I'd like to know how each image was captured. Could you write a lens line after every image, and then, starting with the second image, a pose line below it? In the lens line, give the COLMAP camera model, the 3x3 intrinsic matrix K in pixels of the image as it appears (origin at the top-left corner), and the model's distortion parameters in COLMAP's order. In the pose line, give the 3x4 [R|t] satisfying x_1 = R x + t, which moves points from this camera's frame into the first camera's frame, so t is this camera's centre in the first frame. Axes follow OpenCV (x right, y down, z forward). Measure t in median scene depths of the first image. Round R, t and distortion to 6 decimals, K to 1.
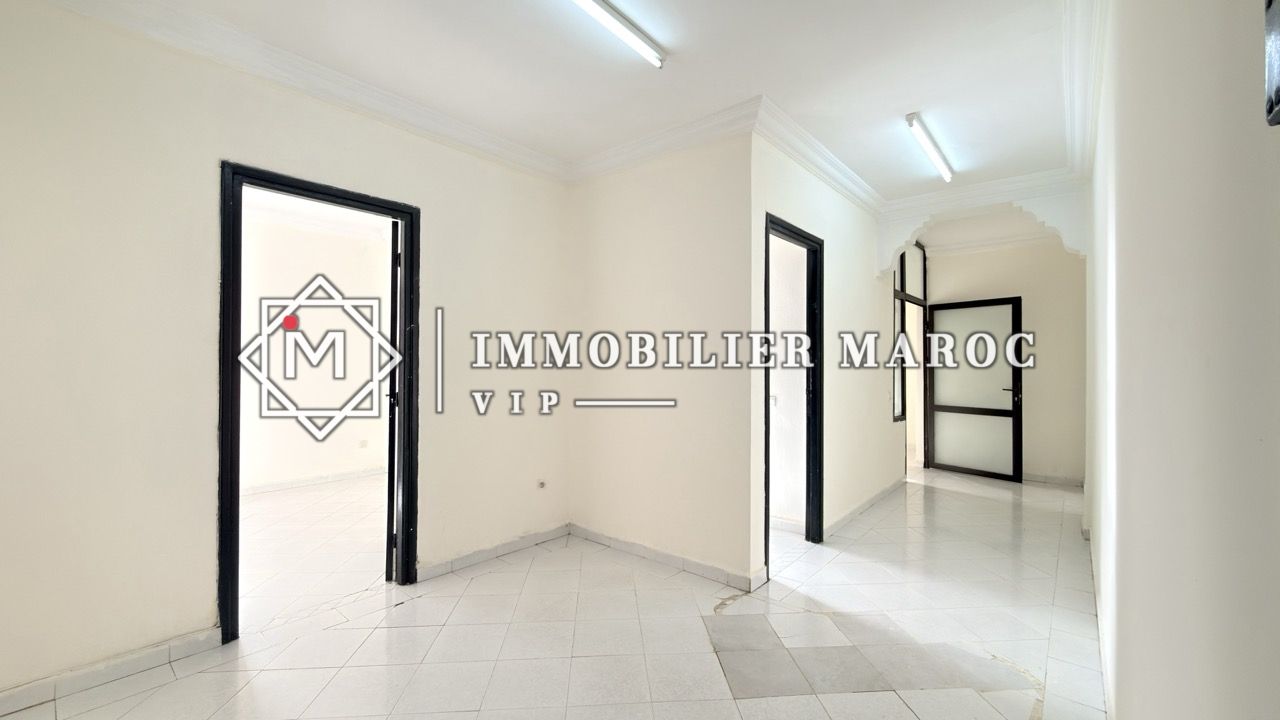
lens RADIAL K [[510.8, 0, 640.0], [0, 510.8, 360.0], [0, 0, 1]] dist [0.001340, 0.000212]
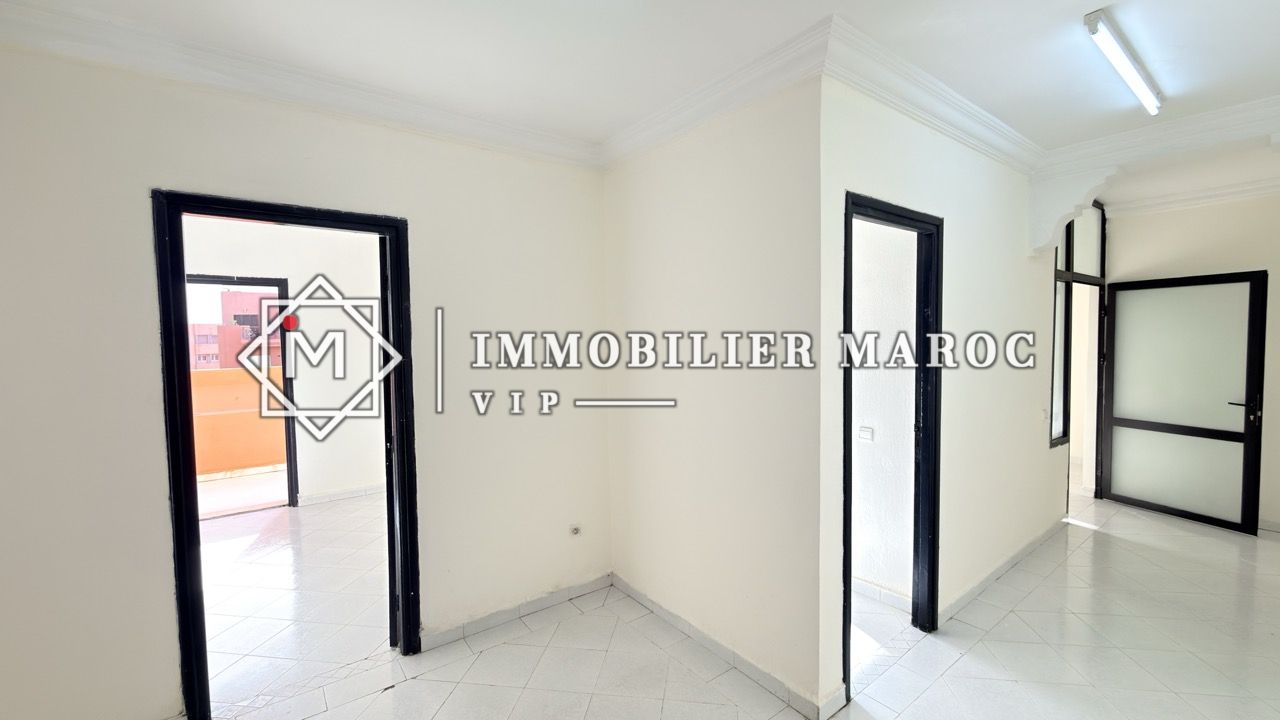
lens RADIAL K [[510.8, 0, 640.0], [0, 510.8, 360.0], [0, 0, 1]] dist [0.001340, 0.000212]
pose [[0.976468, -0.007749, -0.215524, 0.089492], [0.019798, 0.998355, 0.053801, -0.076330], [0.214752, -0.056802, 0.975015, 0.184375]]
